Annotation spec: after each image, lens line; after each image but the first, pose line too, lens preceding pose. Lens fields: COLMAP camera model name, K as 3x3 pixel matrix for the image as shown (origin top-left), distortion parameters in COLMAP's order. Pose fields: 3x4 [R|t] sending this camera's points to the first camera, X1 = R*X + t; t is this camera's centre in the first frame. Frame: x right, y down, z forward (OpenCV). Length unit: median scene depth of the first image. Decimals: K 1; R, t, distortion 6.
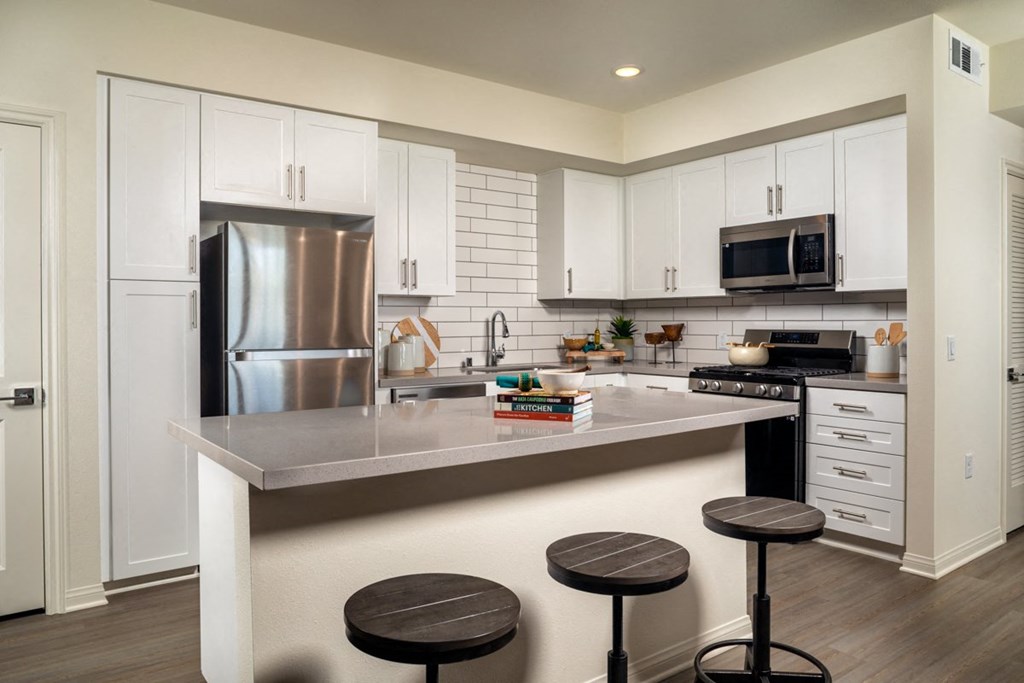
lens RADIAL K [[728.4, 0, 514.4], [0, 728.4, 338.7], [0, 0, 1]] dist [-0.002114, -0.000834]
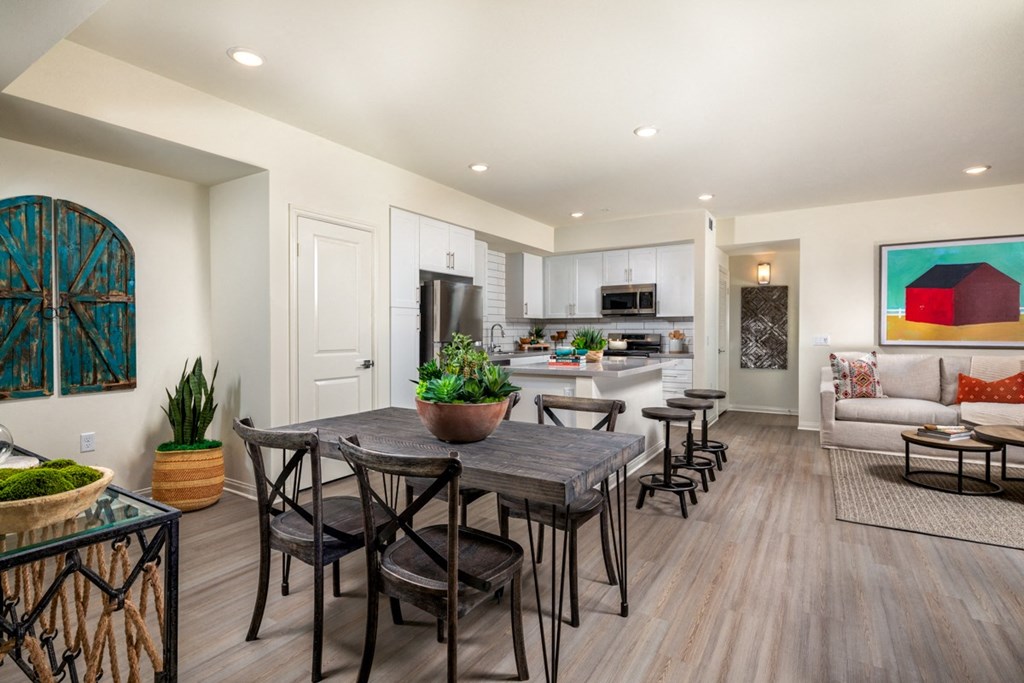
lens RADIAL K [[489.5, 0, 509.6], [0, 489.5, 338.6], [0, 0, 1]] dist [0.002290, 0.000044]
pose [[0.938846, -0.002631, 0.344326, -0.512926], [0.005604, 0.999955, -0.007638, 0.014071], [-0.344291, 0.009100, 0.938819, -0.291974]]
